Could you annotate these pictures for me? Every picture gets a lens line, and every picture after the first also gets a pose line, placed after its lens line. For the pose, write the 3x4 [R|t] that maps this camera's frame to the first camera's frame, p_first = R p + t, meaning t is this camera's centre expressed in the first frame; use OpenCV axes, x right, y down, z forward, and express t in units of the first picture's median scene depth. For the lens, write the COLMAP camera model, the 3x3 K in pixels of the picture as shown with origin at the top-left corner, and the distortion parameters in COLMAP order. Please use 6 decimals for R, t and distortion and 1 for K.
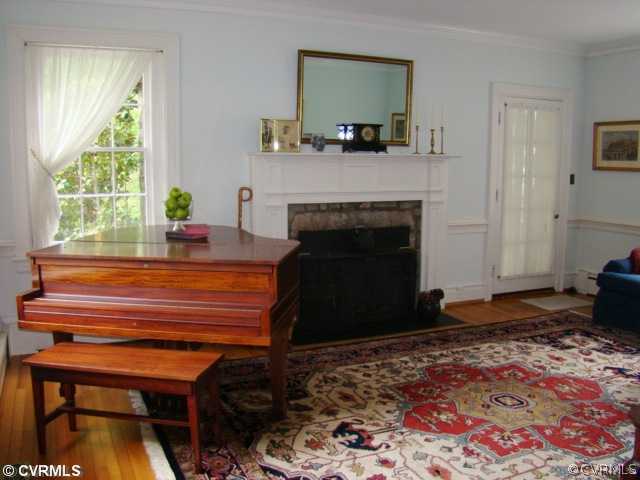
lens RADIAL K [[599.6, 0, 320.0], [0, 599.6, 240.0], [0, 0, 1]] dist [-0.167024, -0.006646]
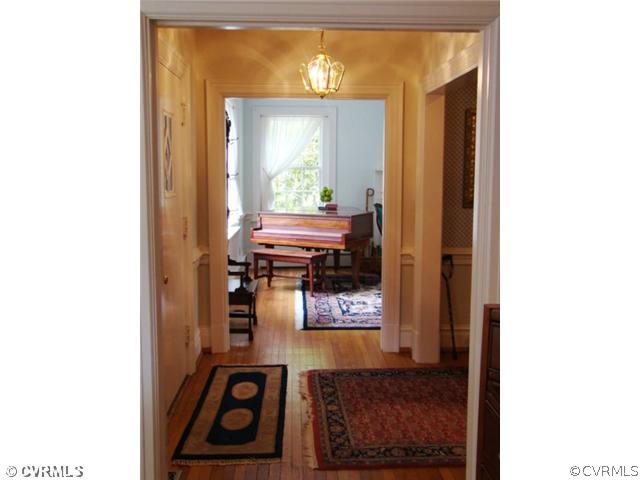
lens RADIAL K [[599.6, 0, 320.0], [0, 599.6, 240.0], [0, 0, 1]] dist [-0.167024, -0.006646]
pose [[0.918955, 0.039471, -0.392382, 0.596557], [-0.049454, 0.998658, -0.015363, 0.138637], [0.391249, 0.033523, 0.919674, -0.990456]]
